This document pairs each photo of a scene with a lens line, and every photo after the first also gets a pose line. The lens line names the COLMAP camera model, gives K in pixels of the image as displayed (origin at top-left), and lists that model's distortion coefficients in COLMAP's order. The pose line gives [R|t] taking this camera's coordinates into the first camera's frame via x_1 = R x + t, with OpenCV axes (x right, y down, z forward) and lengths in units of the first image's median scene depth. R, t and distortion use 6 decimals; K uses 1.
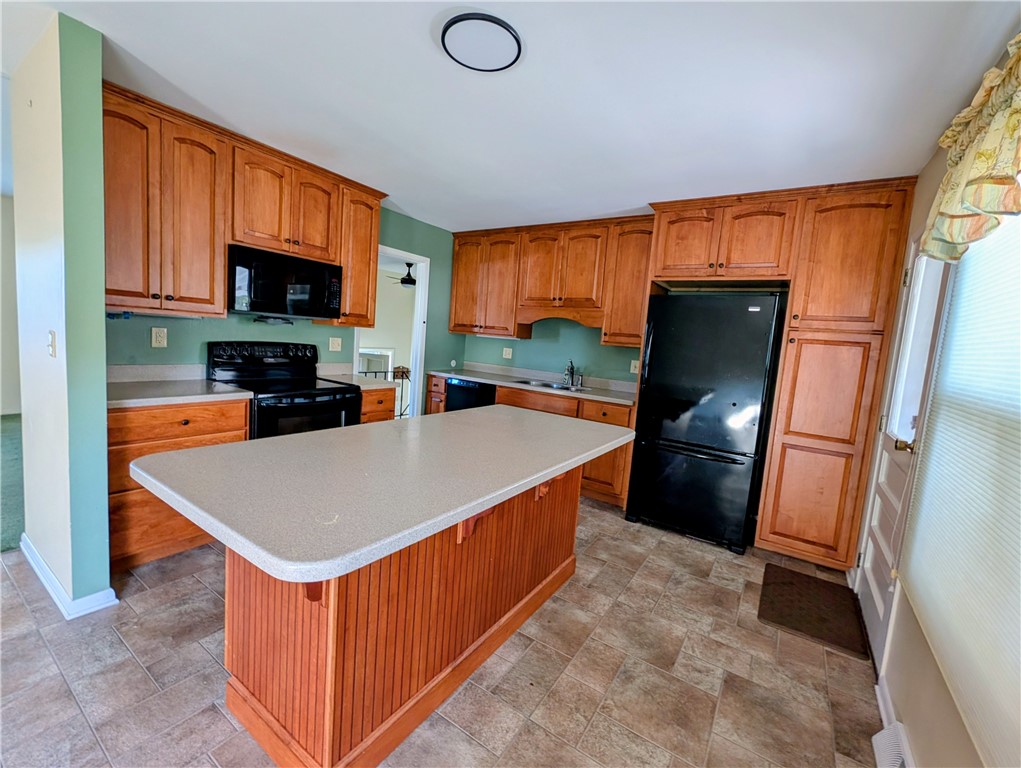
lens RADIAL K [[428.0, 0, 510.5], [0, 428.0, 384.0], [0, 0, 1]] dist [-0.000296, -0.000130]
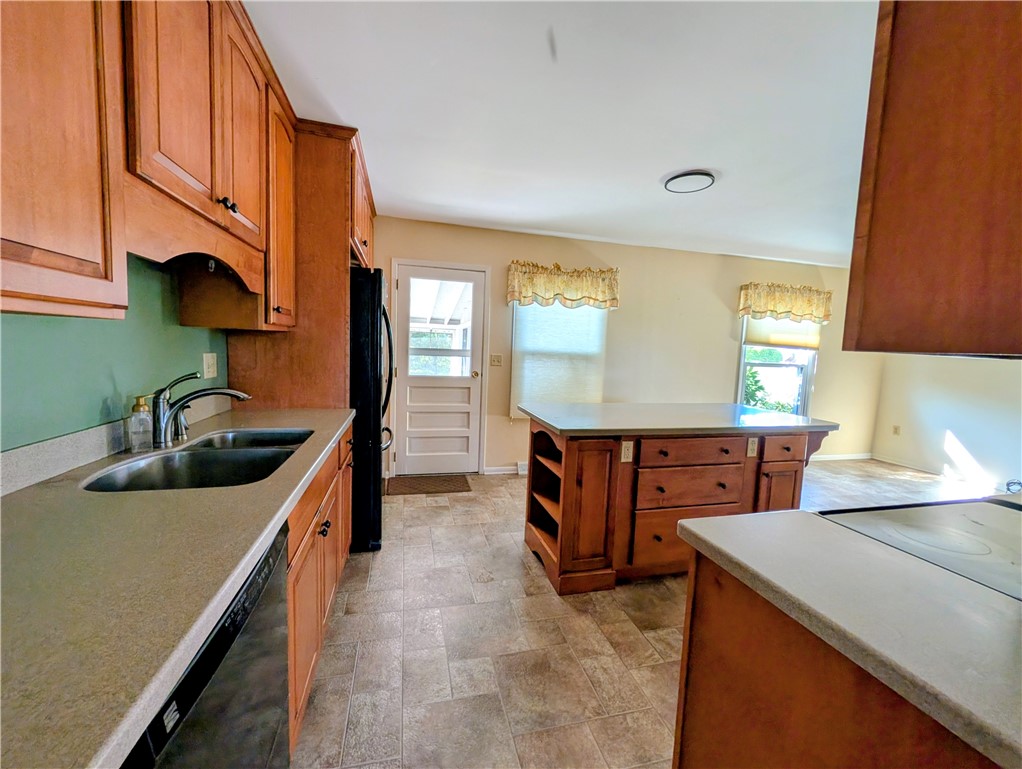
lens RADIAL K [[428.4, 0, 511.0], [0, 428.4, 384.5], [0, 0, 1]] dist [-0.000296, -0.000130]
pose [[-0.748236, -0.170660, 0.641107, -0.415410], [-0.029334, 0.973913, 0.225017, -0.191921], [-0.662784, 0.149559, -0.733723, 1.497822]]
